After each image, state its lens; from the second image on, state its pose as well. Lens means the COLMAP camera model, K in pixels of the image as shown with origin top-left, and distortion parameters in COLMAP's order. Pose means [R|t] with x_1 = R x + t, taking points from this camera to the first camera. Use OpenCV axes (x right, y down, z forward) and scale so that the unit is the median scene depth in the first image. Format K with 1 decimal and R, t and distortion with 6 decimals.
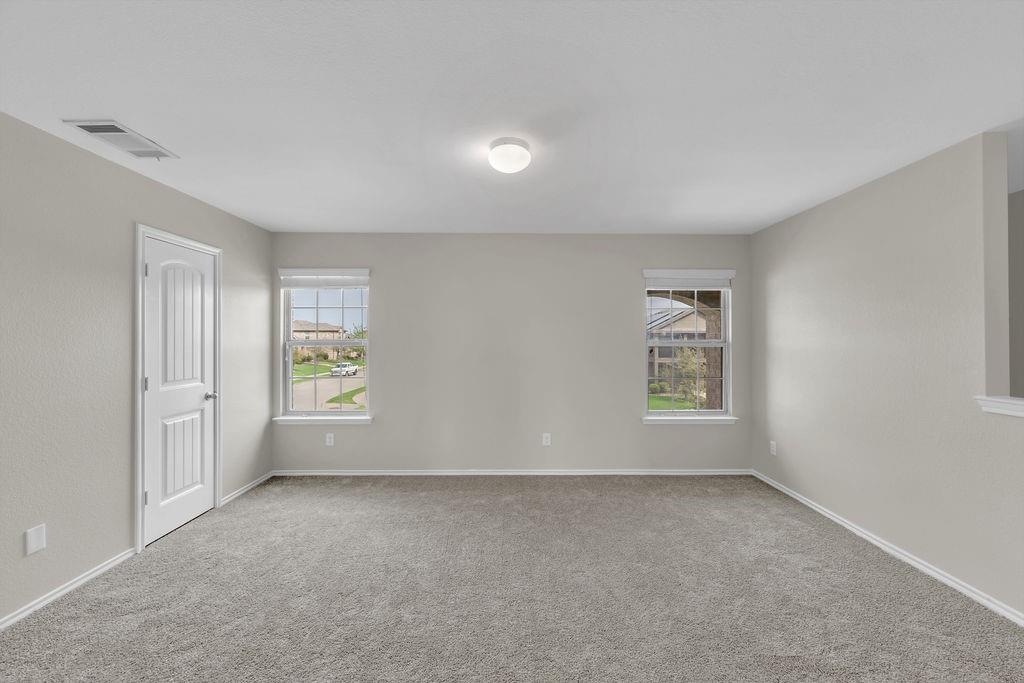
lens RADIAL K [[403.7, 0, 514.8], [0, 403.7, 339.2], [0, 0, 1]] dist [-0.000653, 0.000116]
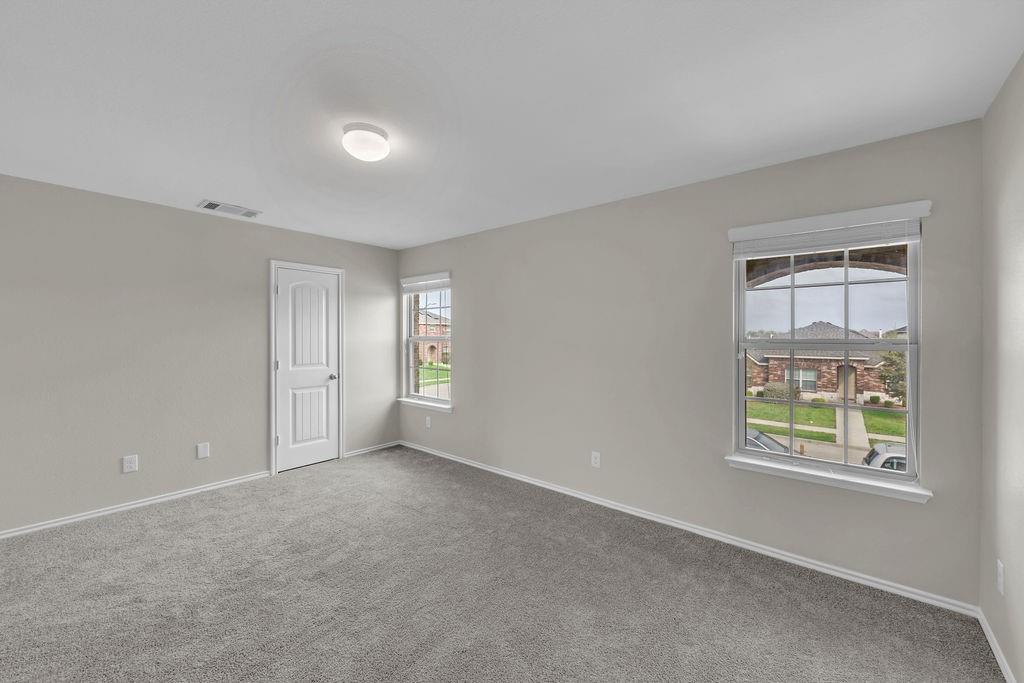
lens RADIAL K [[403.7, 0, 512.9], [0, 403.7, 338.7], [0, 0, 1]] dist [-0.000653, 0.000116]
pose [[0.757802, 0.006105, -0.652456, 0.606035], [-0.000731, 0.999964, 0.008508, -0.001881], [0.652484, -0.005971, 0.757779, 0.350068]]
